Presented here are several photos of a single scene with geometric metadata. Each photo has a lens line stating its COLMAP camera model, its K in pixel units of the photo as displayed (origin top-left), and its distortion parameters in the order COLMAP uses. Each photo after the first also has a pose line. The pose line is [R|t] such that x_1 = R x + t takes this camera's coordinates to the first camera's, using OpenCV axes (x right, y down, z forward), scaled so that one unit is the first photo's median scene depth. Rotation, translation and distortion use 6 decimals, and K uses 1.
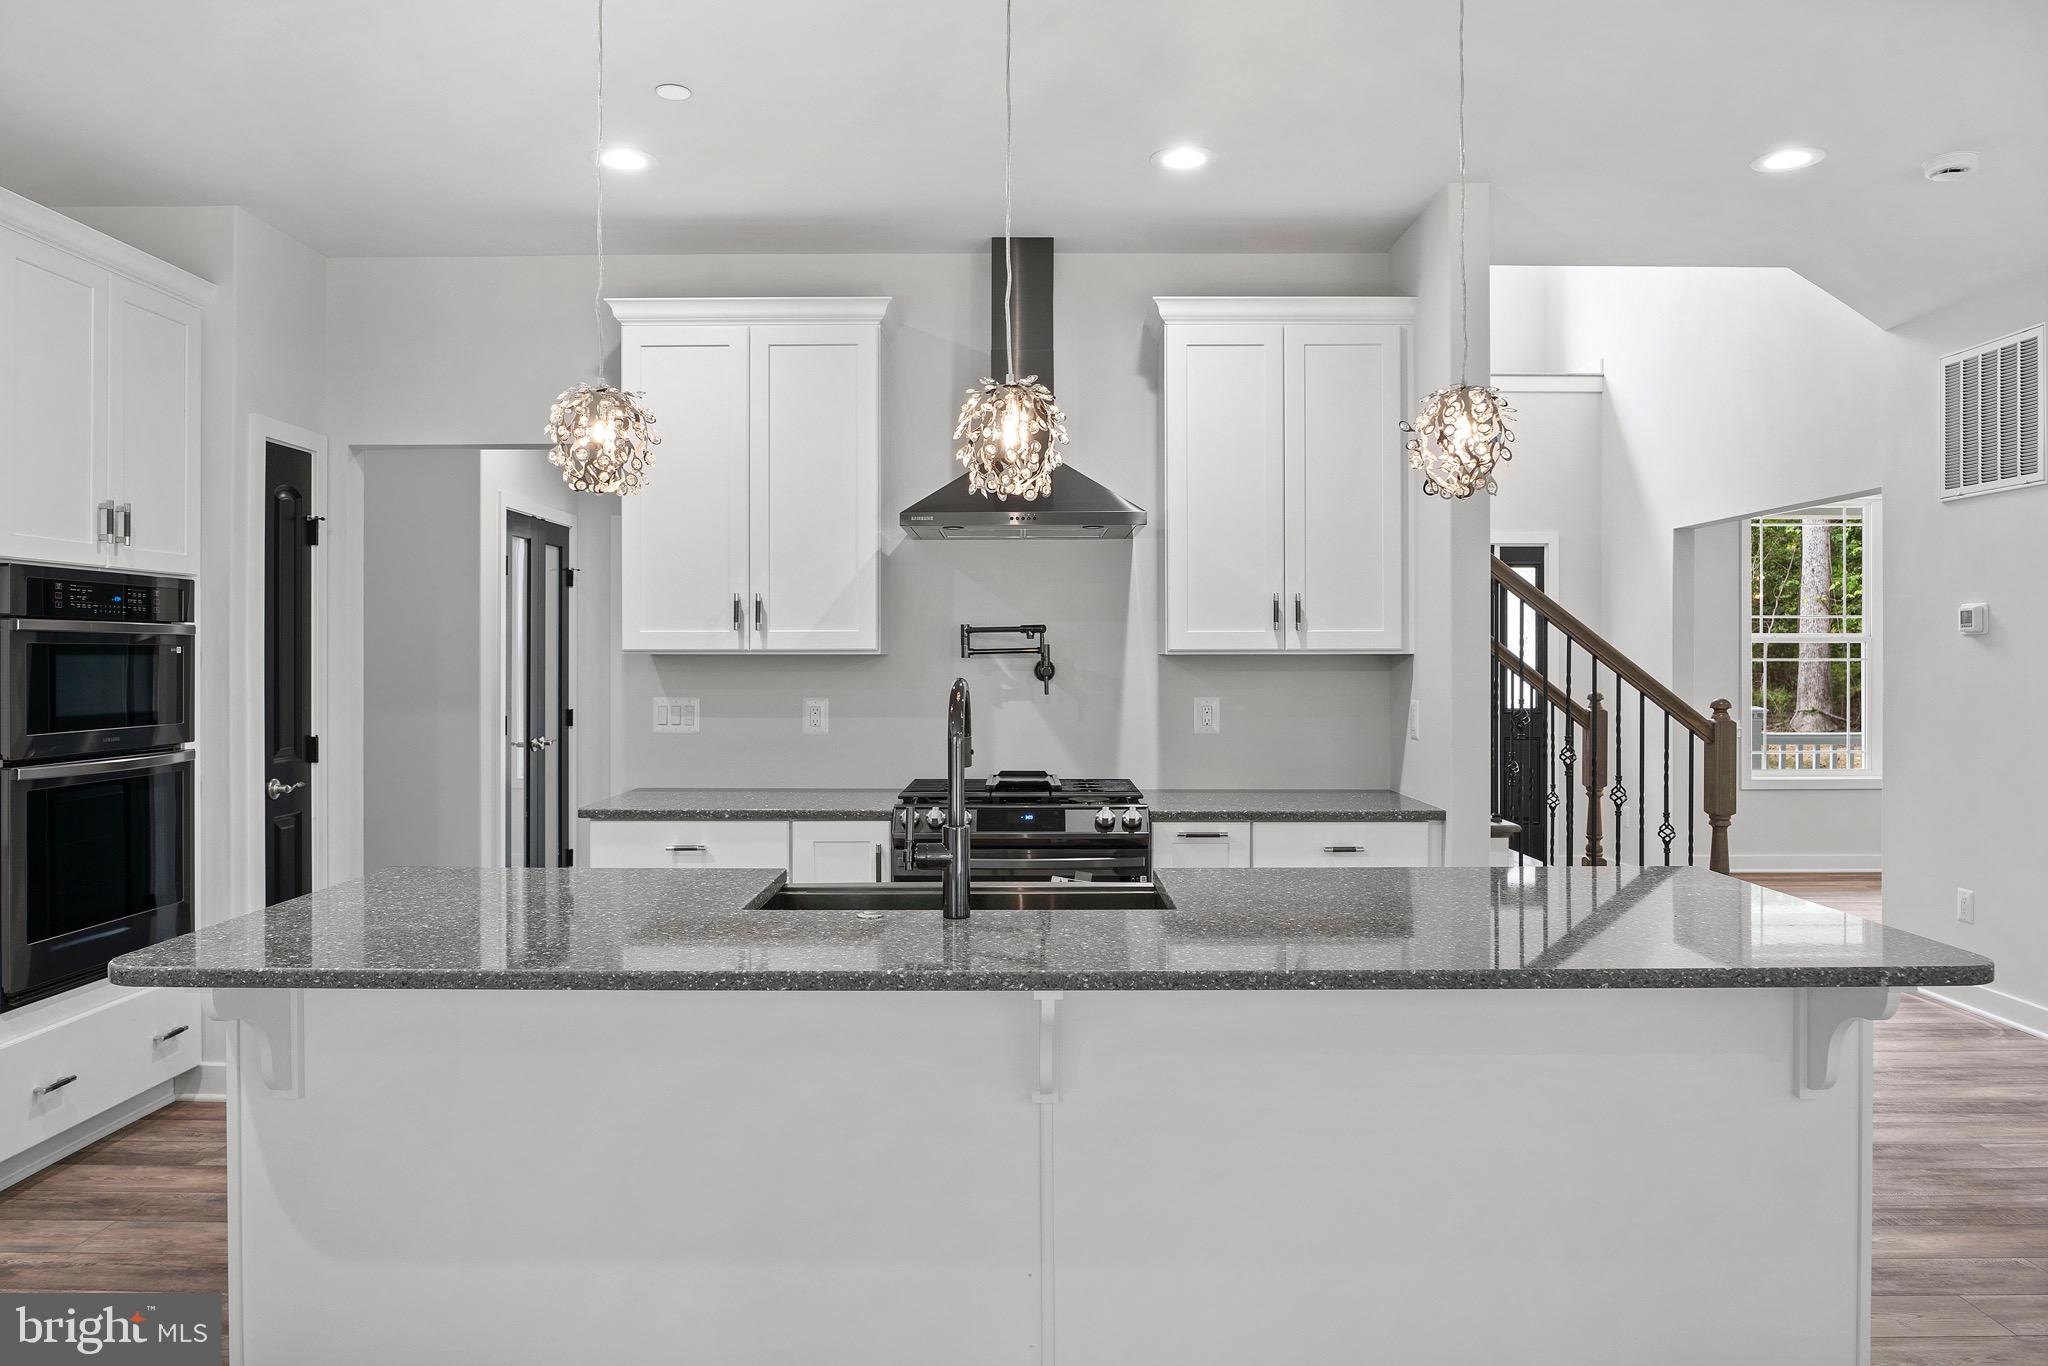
lens RADIAL K [[1376.9, 0, 1017.9], [0, 1376.9, 653.1], [0, 0, 1]] dist [-0.031360, 0.001672]
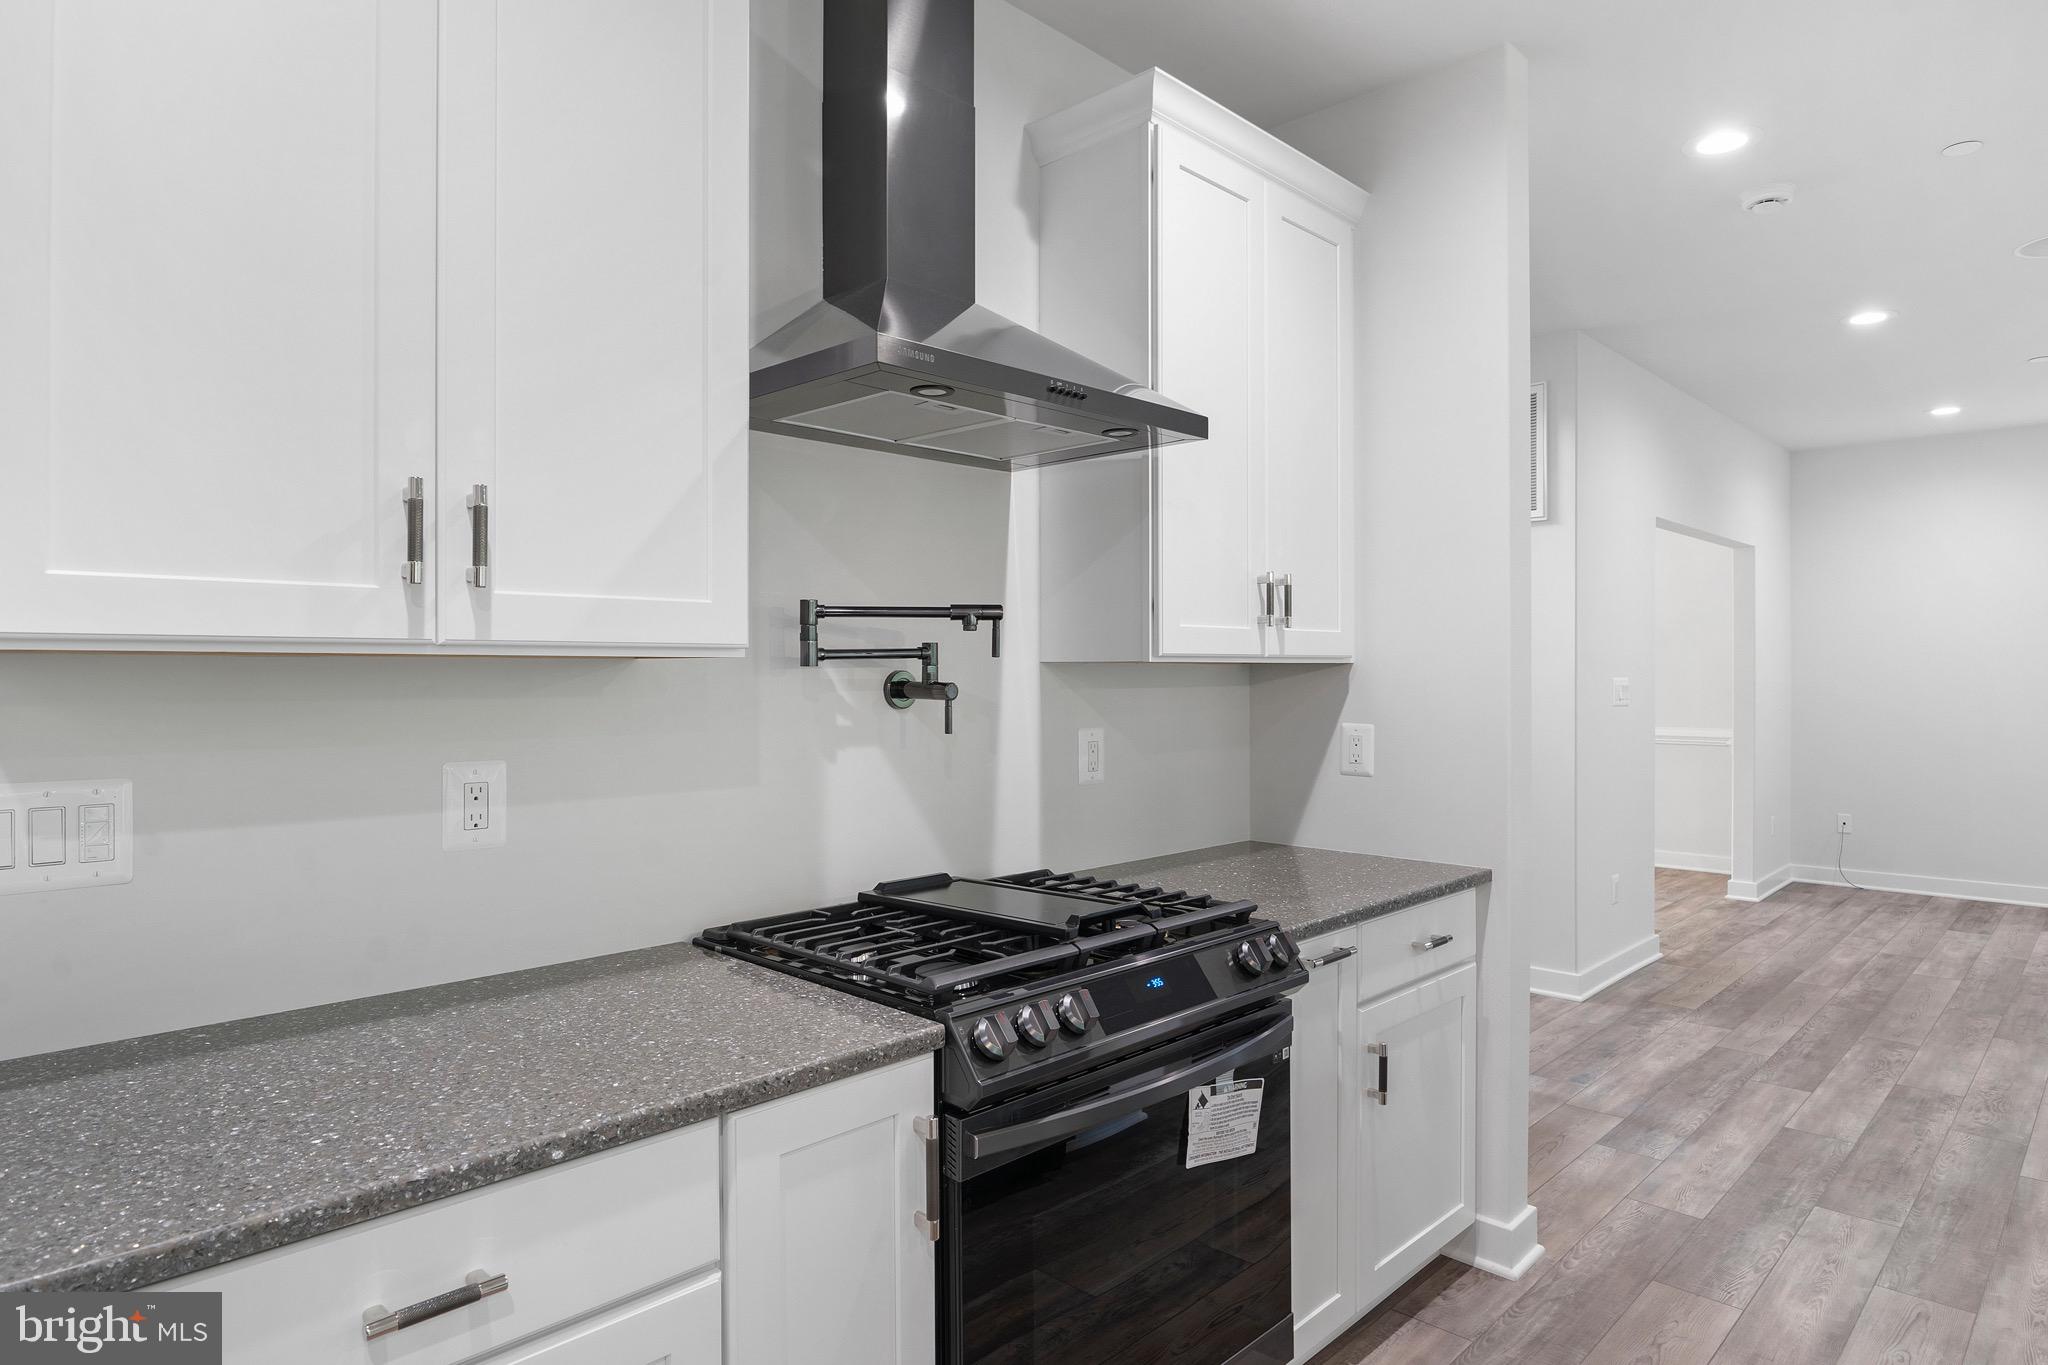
lens RADIAL K [[1167.6, 0, 968.5], [0, 1167.6, 671.7], [0, 0, 1]] dist [0.005992, -0.007925]
pose [[0.696139, 0.000571, 0.717906, -0.318000], [-0.004043, 0.999987, 0.003125, 0.003992], [-0.717895, -0.005077, 0.696133, 0.688860]]
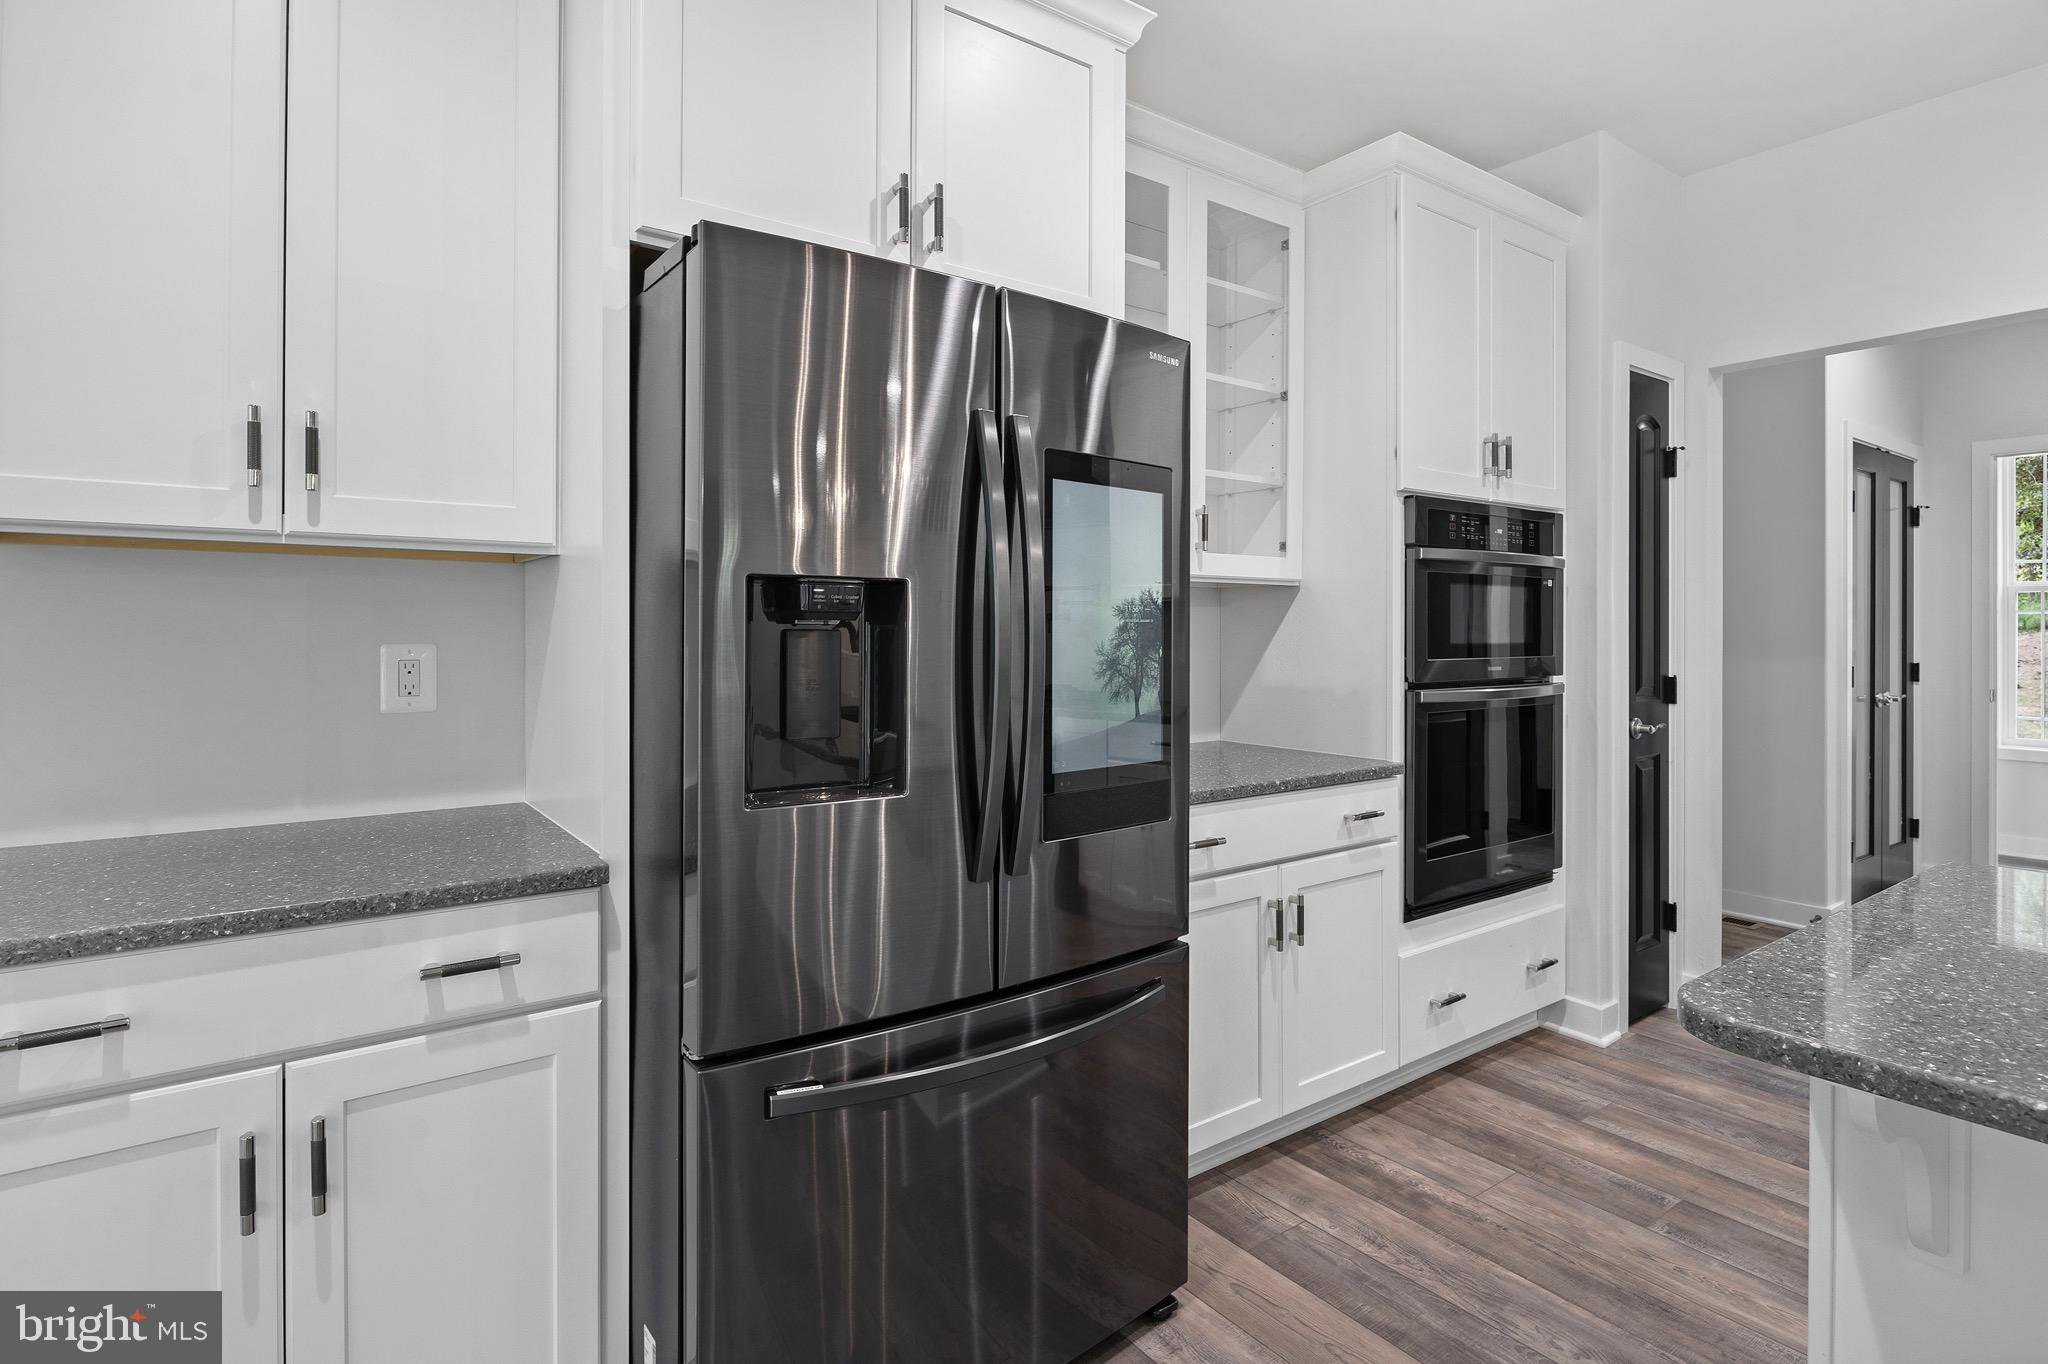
lens RADIAL K [[1030.6, 0, 1031.7], [0, 1030.6, 627.7], [0, 0, 1]] dist [-0.002149, -0.001618]
pose [[0.597640, 0.002079, -0.801762, -0.216120], [0.000369, 0.999996, 0.002869, 0.025921], [0.801764, -0.002010, 0.597637, 0.218678]]
